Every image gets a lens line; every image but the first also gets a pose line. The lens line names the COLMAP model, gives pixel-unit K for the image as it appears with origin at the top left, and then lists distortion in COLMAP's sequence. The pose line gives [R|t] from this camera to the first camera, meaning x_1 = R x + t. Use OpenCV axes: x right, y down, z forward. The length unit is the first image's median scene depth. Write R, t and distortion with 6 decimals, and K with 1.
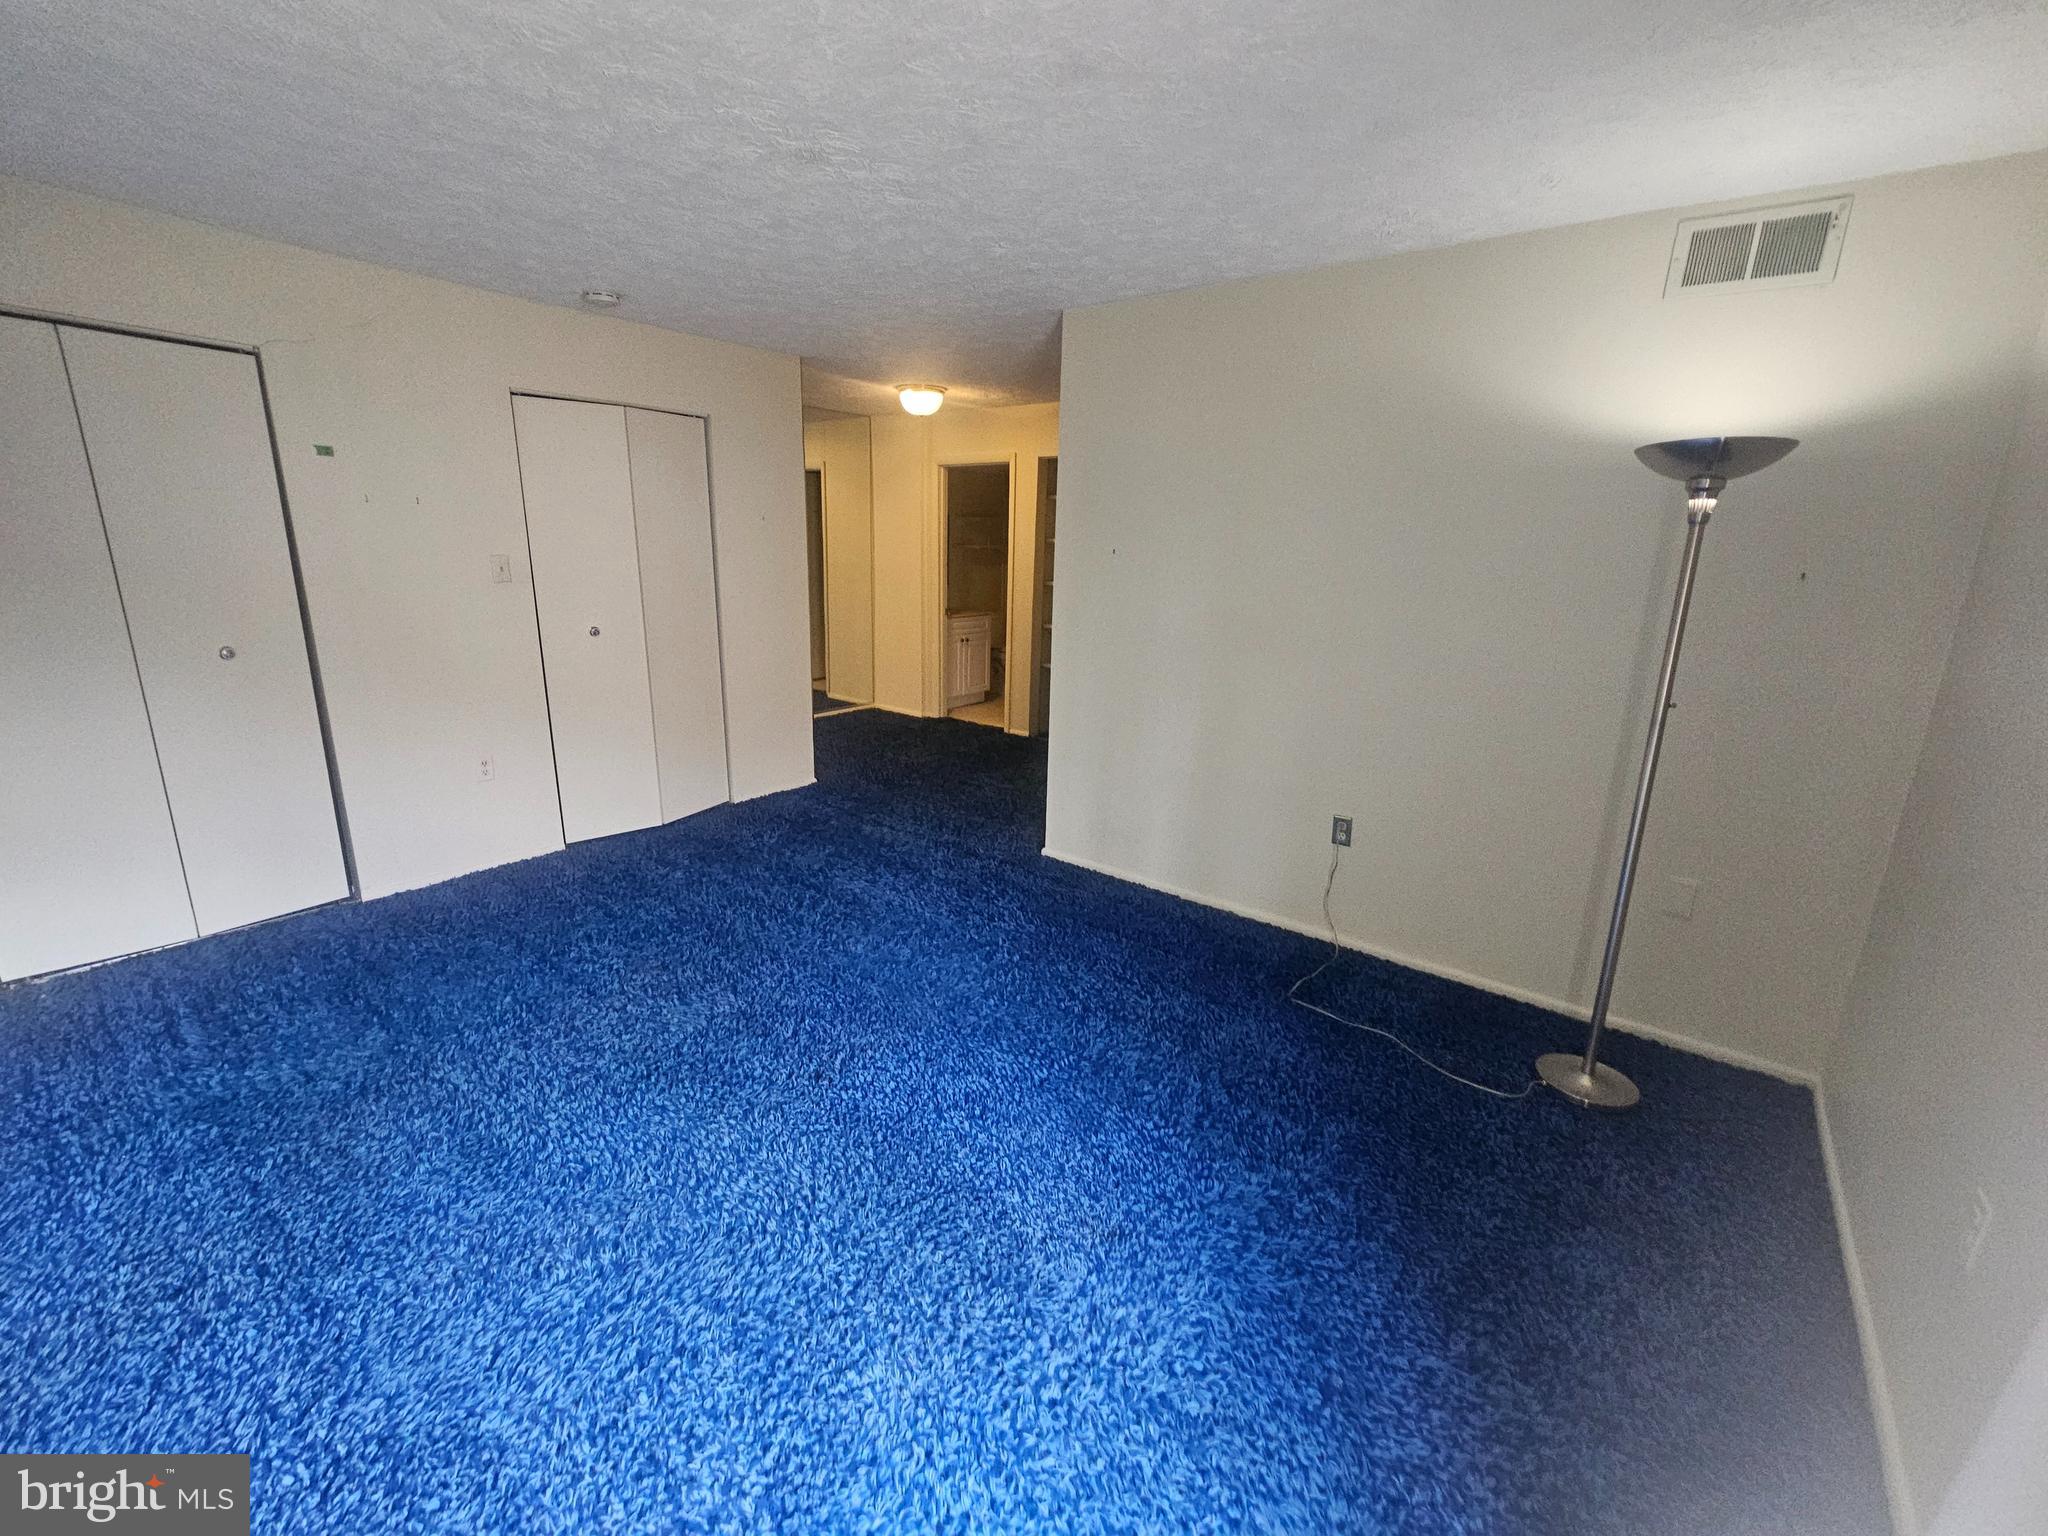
lens RADIAL K [[840.5, 0, 1021.5], [0, 840.5, 765.6], [0, 0, 1]] dist [-0.000980, -0.002500]
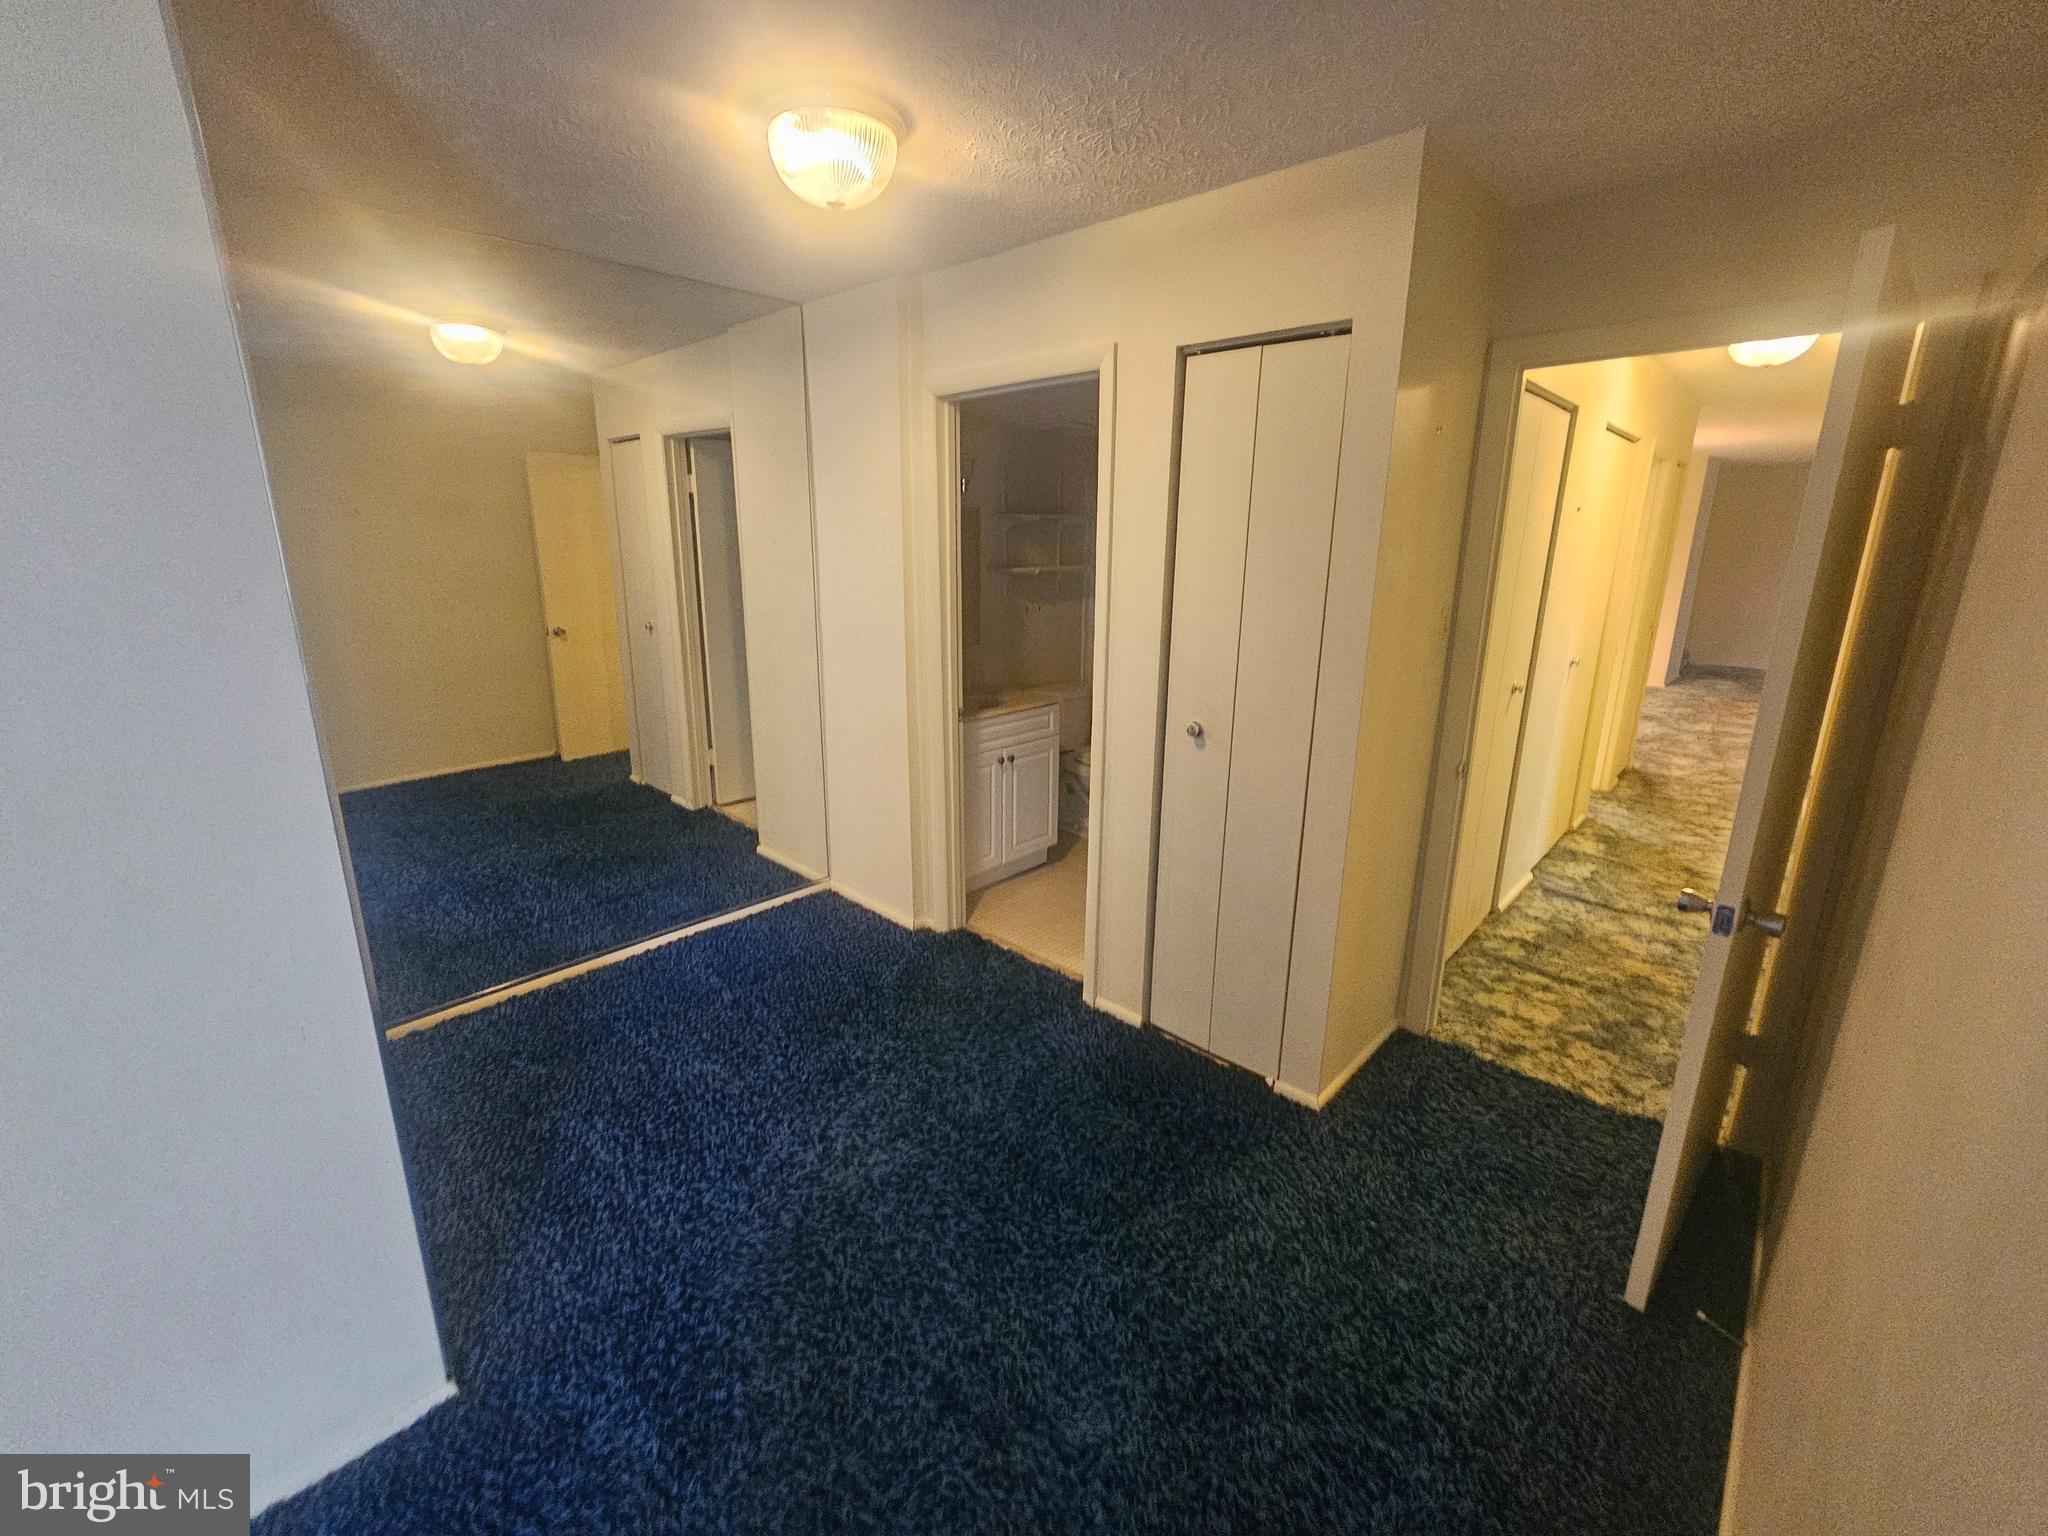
lens RADIAL K [[840.5, 0, 1022.8], [0, 840.5, 759.4], [0, 0, 1]] dist [-0.000980, -0.002500]
pose [[0.995598, 0.005238, -0.093585, -0.010727], [-0.006420, 0.999903, -0.012334, -0.146811], [0.093511, 0.012881, 0.995535, 0.511475]]
